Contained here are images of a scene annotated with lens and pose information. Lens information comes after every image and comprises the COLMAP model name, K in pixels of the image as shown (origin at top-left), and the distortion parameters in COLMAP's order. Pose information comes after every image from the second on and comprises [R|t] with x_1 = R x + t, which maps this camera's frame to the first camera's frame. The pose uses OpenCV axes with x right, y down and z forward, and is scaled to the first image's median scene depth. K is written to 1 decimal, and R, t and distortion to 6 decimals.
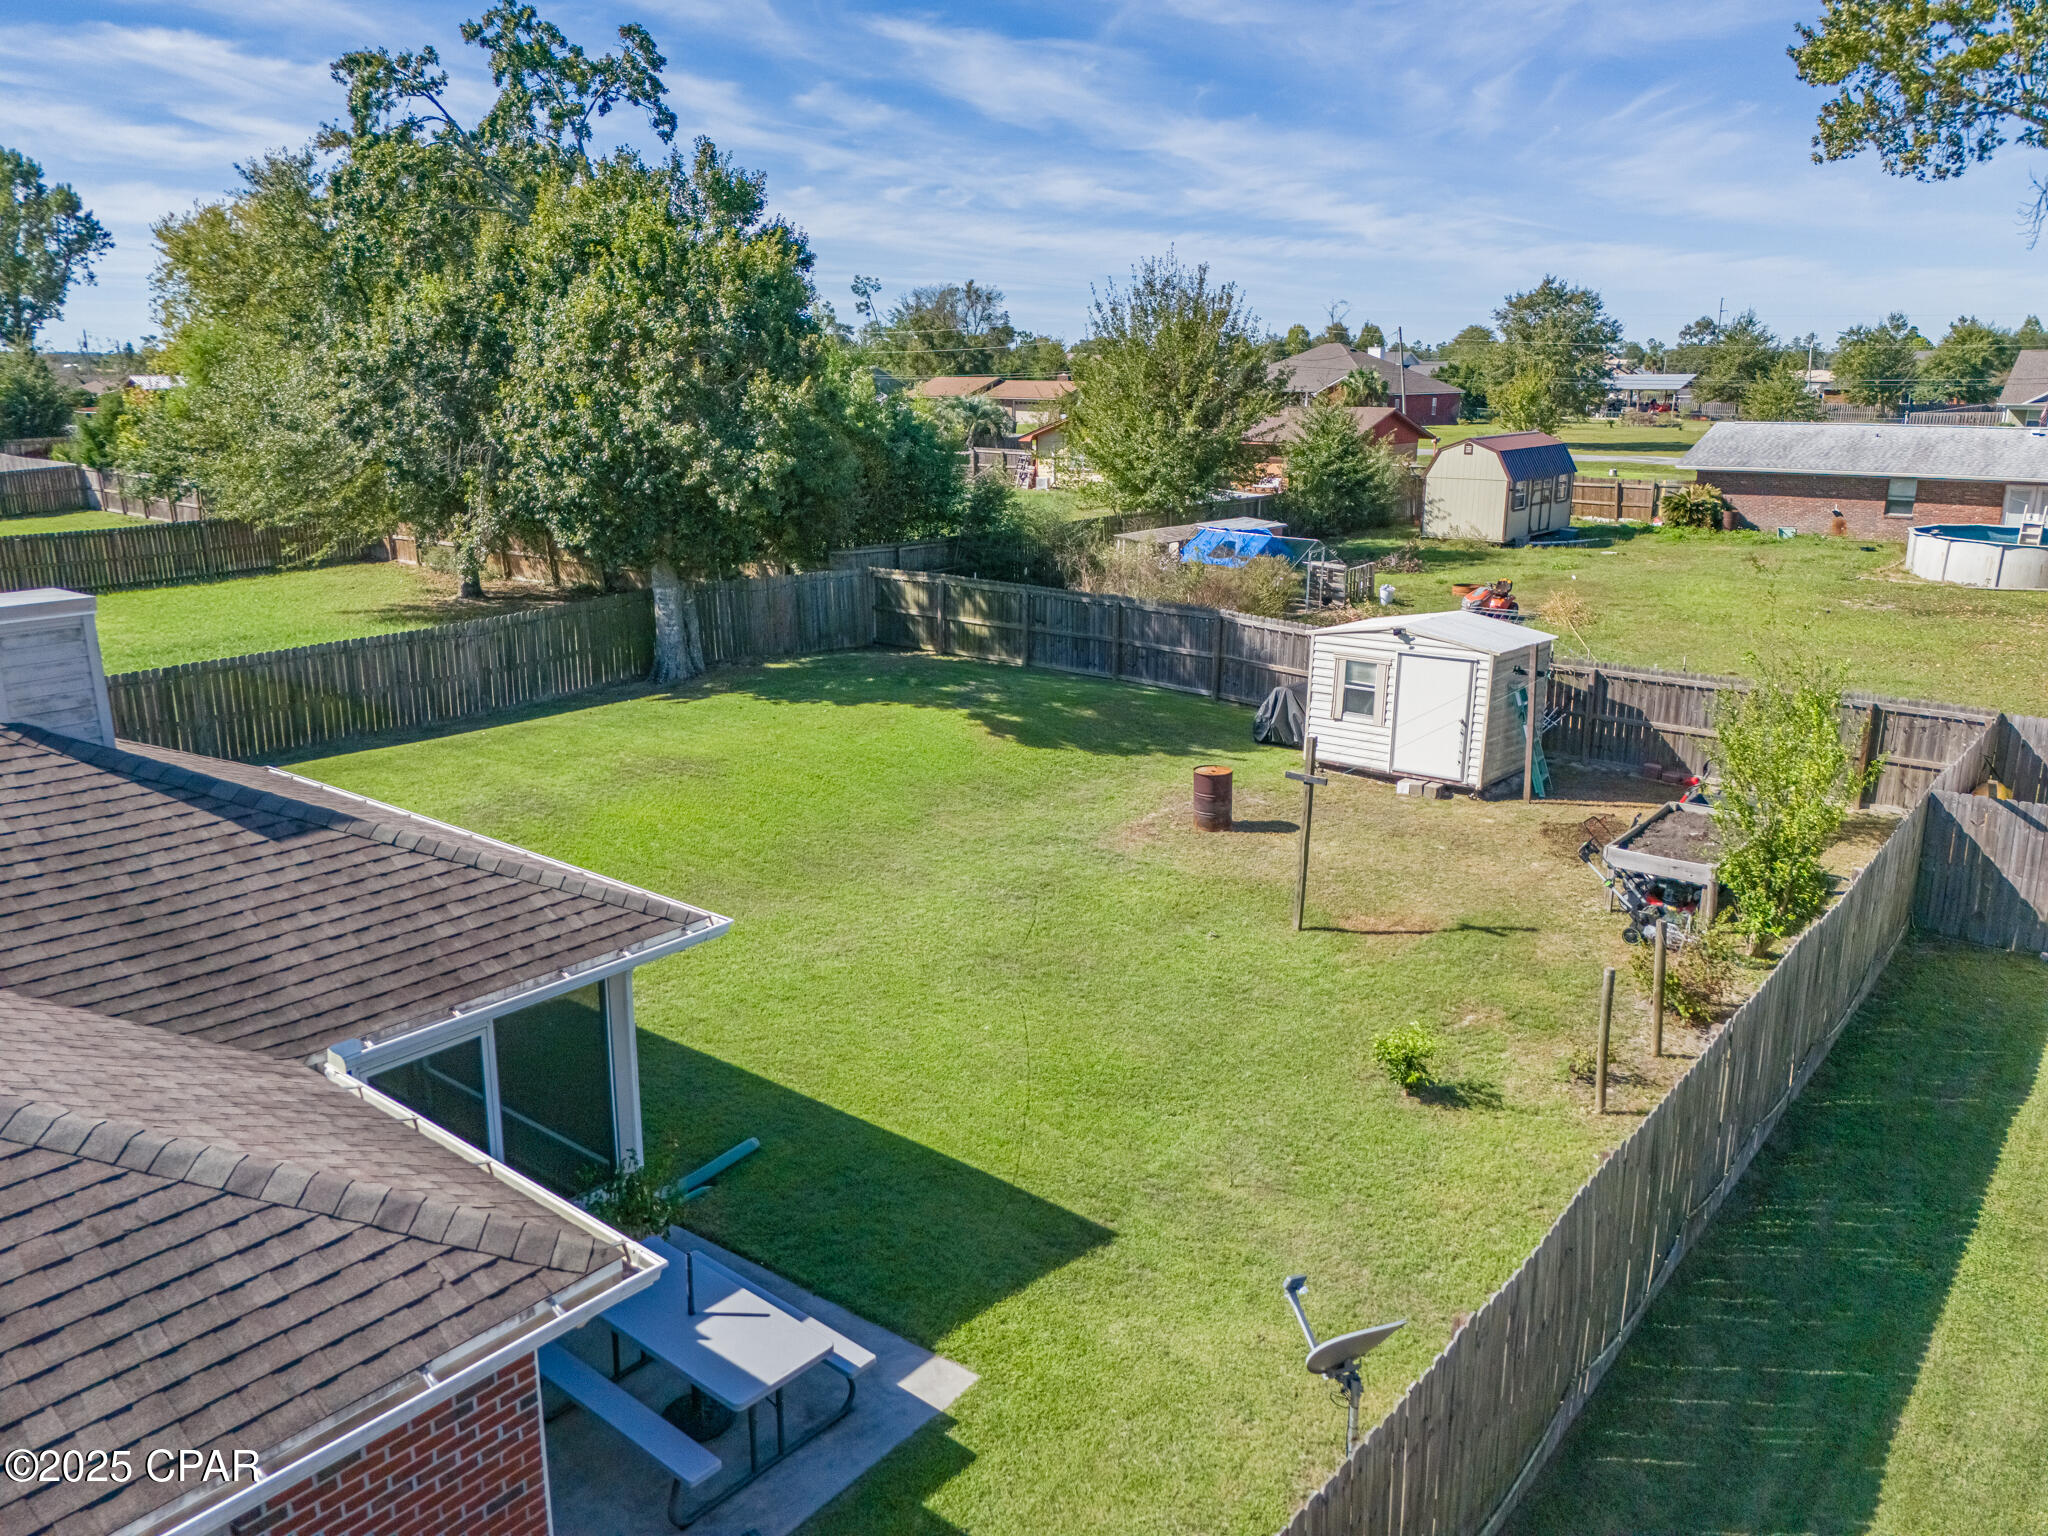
lens RADIAL K [[1501.6, 0, 1024.0], [0, 1501.6, 768.0], [0, 0, 1]] dist [0.063231, -0.048781]
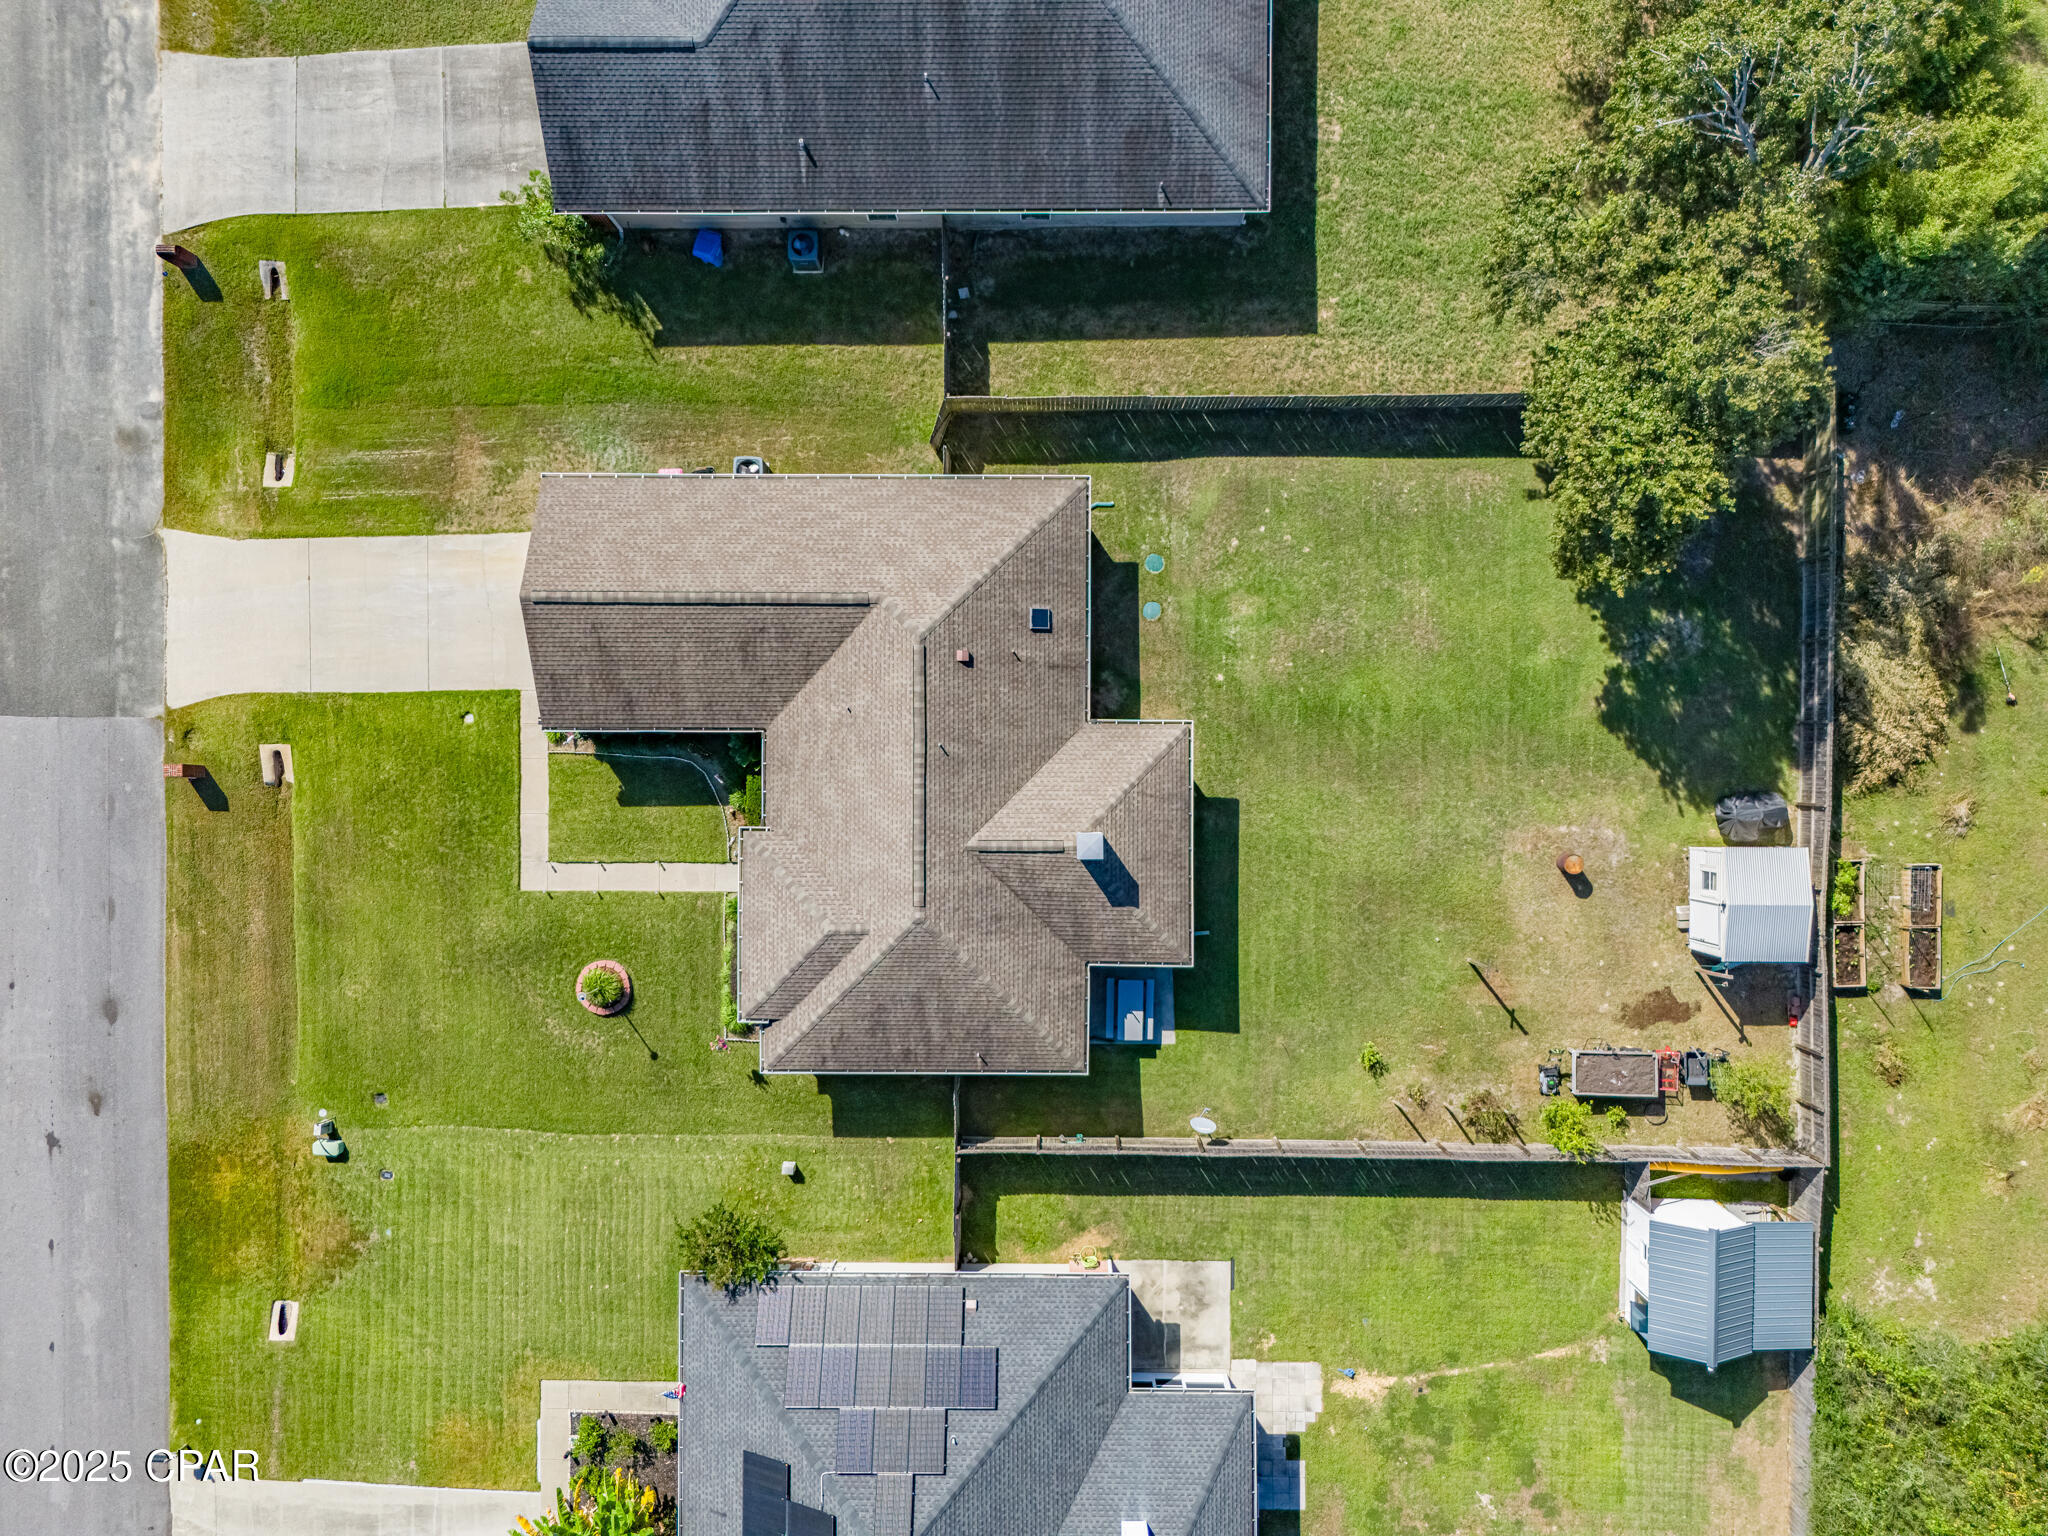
lens RADIAL K [[1501.6, 0, 1024.0], [0, 1501.6, 768.0], [0, 0, 1]] dist [0.063231, -0.048781]
pose [[0.628418, 0.777735, -0.014803, -0.170559], [-0.174286, 0.159321, 0.971721, -0.790852], [0.758100, -0.608066, 0.235669, 0.018895]]
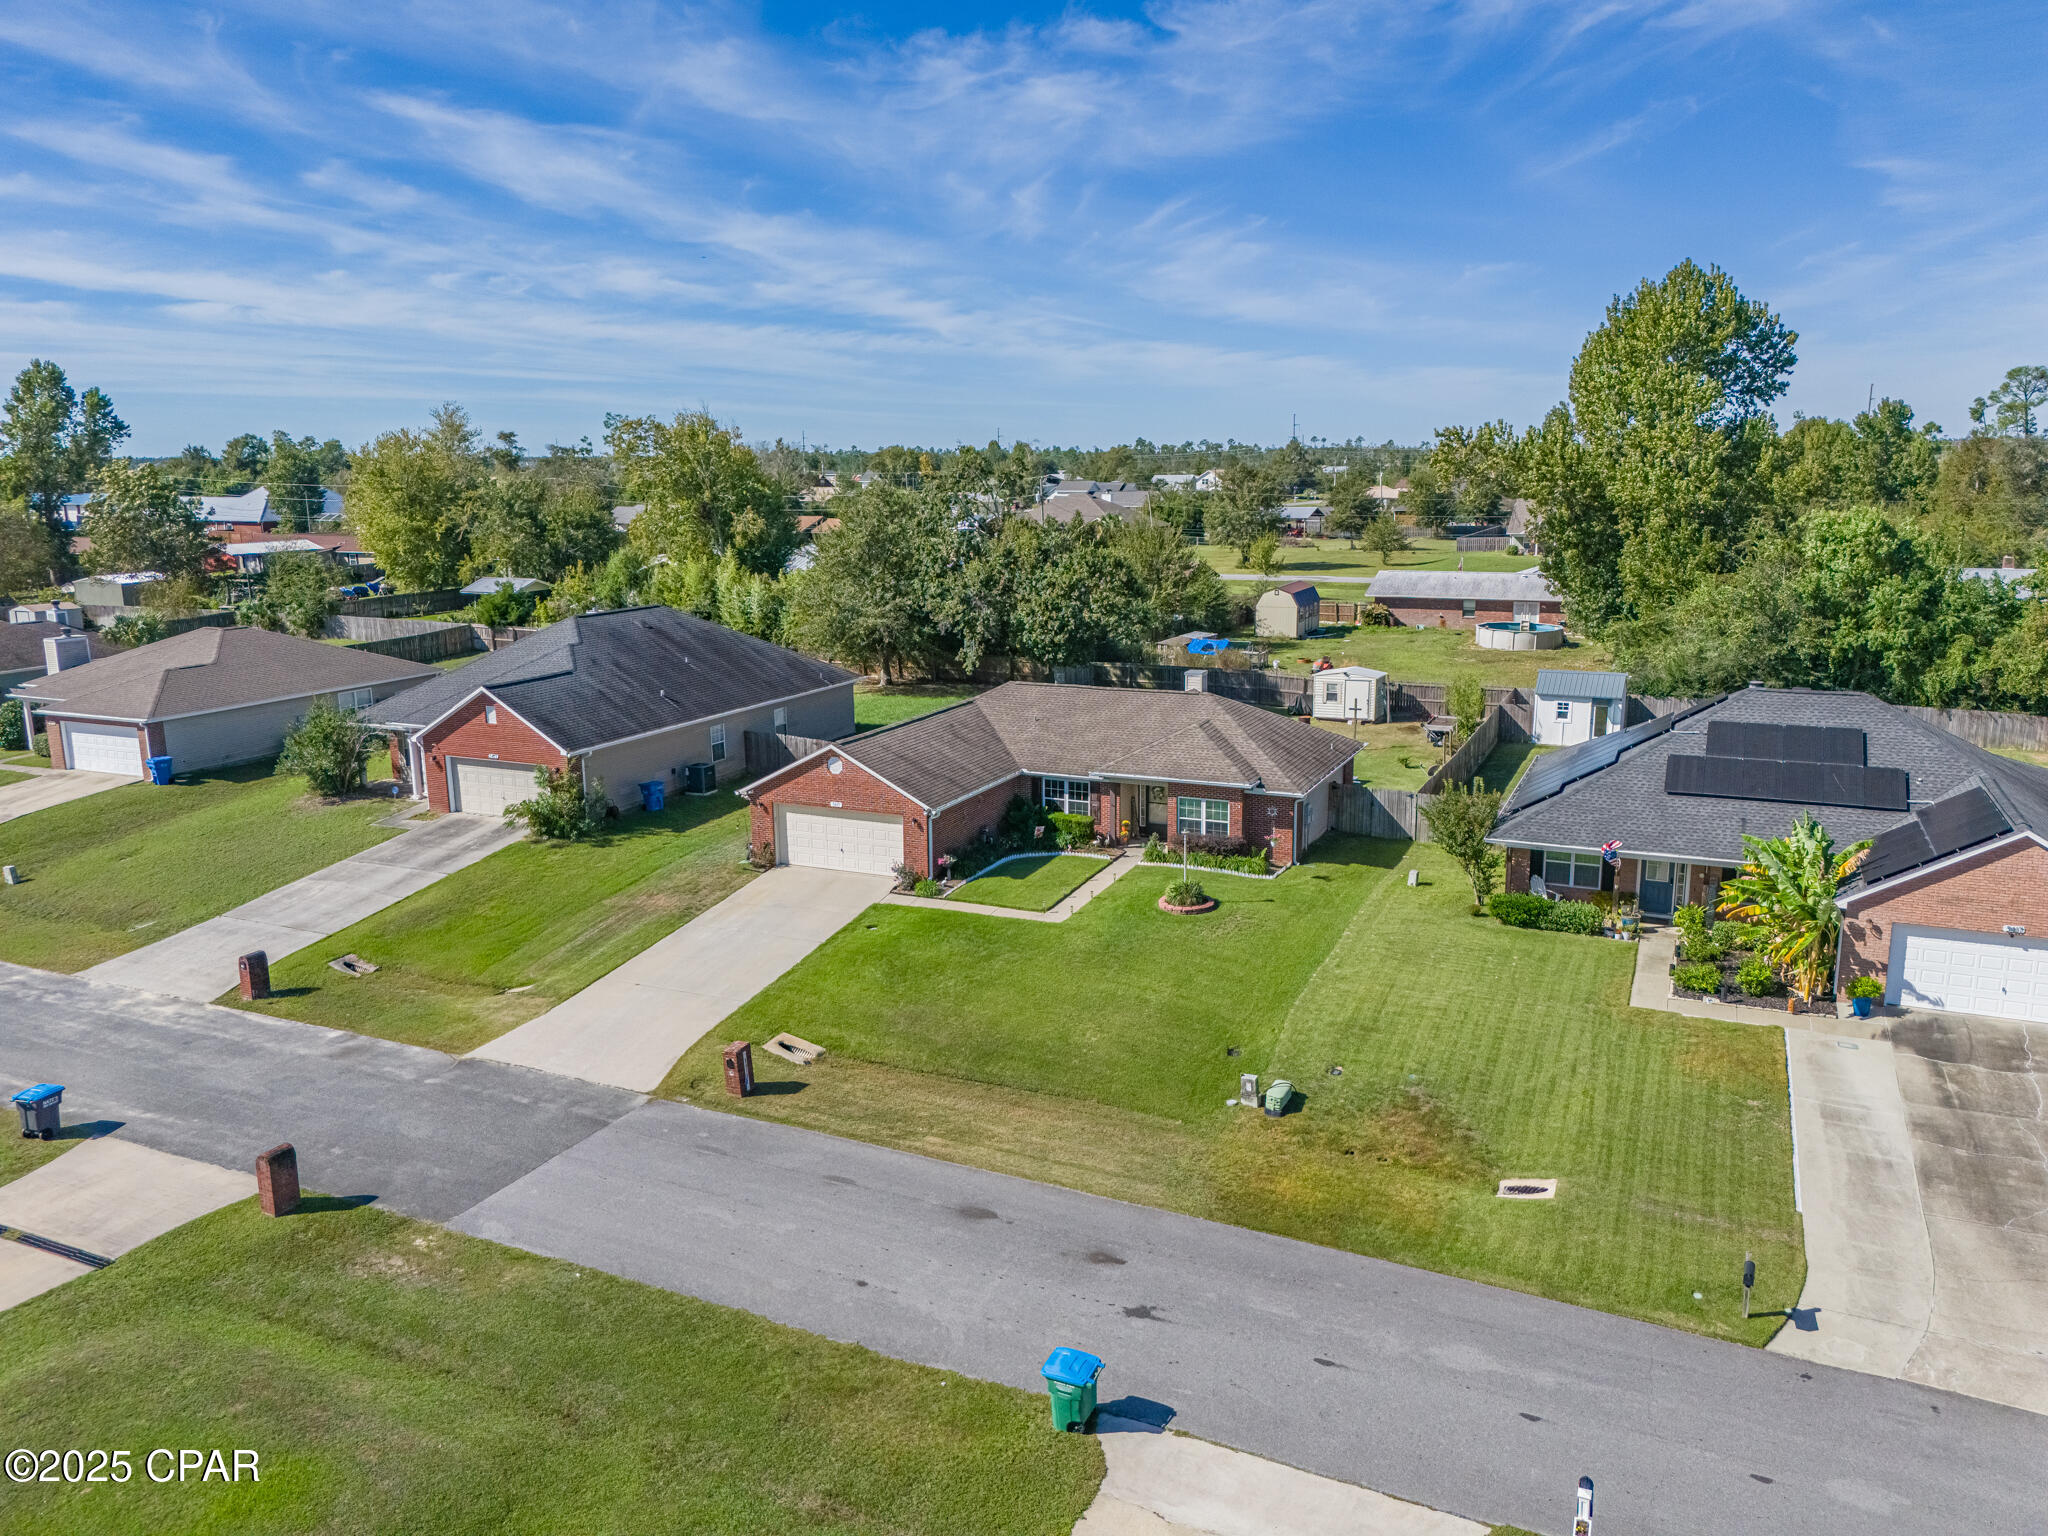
lens RADIAL K [[1501.6, 0, 1024.0], [0, 1501.6, 768.0], [0, 0, 1]] dist [0.063231, -0.048781]
pose [[0.968674, -0.062015, 0.240468, -0.531064], [0.075957, 0.995899, -0.049142, 0.095446], [-0.236434, 0.065868, 0.969412, -0.852652]]
